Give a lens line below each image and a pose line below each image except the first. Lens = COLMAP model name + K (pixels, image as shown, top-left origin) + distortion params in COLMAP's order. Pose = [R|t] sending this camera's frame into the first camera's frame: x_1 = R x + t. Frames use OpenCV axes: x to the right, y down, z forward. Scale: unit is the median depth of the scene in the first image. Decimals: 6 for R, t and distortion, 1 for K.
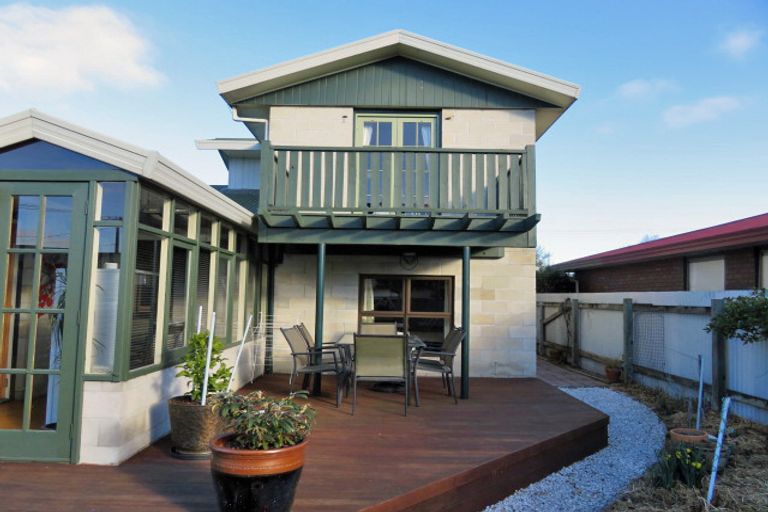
lens RADIAL K [[559.9, 0, 386.9], [0, 559.9, 244.7], [0, 0, 1]] dist [-0.017079, 0.001133]
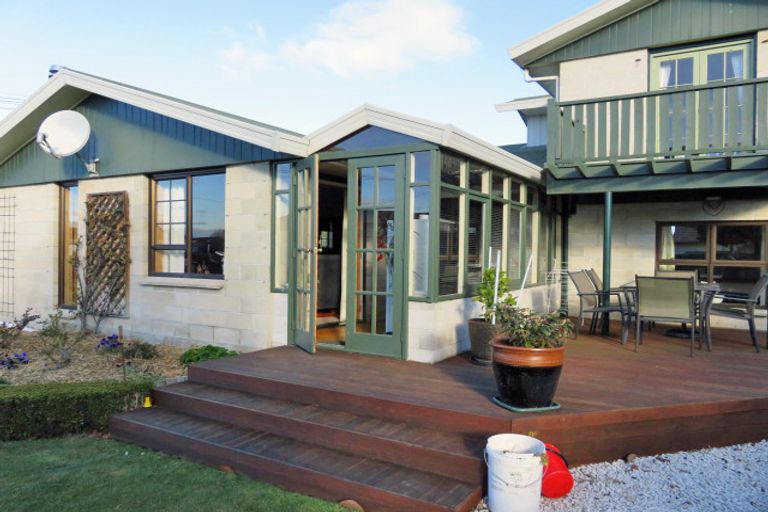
lens RADIAL K [[559.9, 0, 382.3], [0, 559.9, 252.5], [0, 0, 1]] dist [-0.017079, 0.001133]
pose [[0.852256, -0.003205, -0.523115, 0.068532], [0.049901, 0.995919, 0.075197, 0.011404], [0.520739, -0.090191, 0.848938, -0.107664]]
